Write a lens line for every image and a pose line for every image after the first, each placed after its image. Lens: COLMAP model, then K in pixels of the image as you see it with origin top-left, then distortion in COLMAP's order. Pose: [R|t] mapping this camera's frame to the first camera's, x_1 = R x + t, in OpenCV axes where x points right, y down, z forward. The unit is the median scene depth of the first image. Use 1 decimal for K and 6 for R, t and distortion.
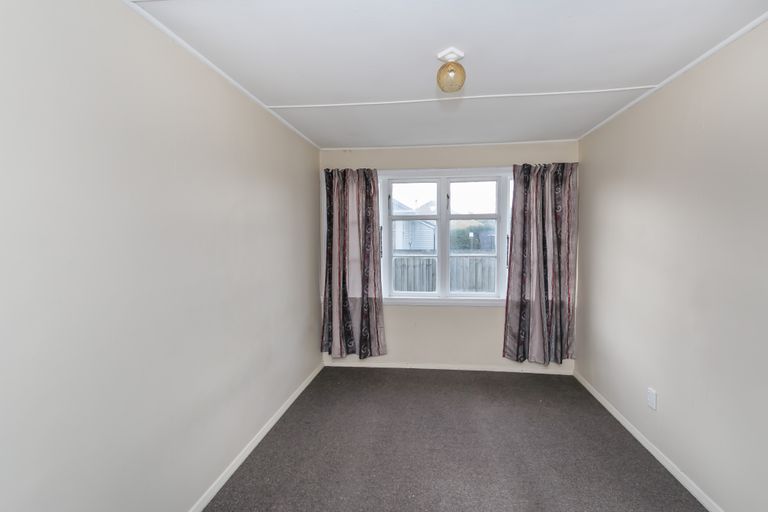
lens RADIAL K [[329.1, 0, 384.0], [0, 329.1, 256.0], [0, 0, 1]] dist [0.001404, 0.000086]
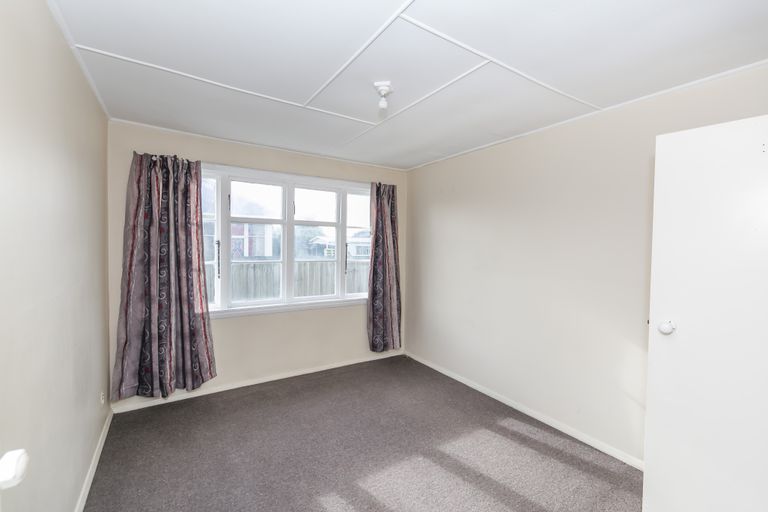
lens RADIAL K [[329.1, 0, 384.0], [0, 329.1, 256.0], [0, 0, 1]] dist [0.001404, 0.000086]
pose [[0.747606, -0.010204, 0.664064, -0.265894], [0.021445, 0.999731, -0.008781, -0.000698], [-0.663796, 0.020805, 0.747624, 0.063829]]
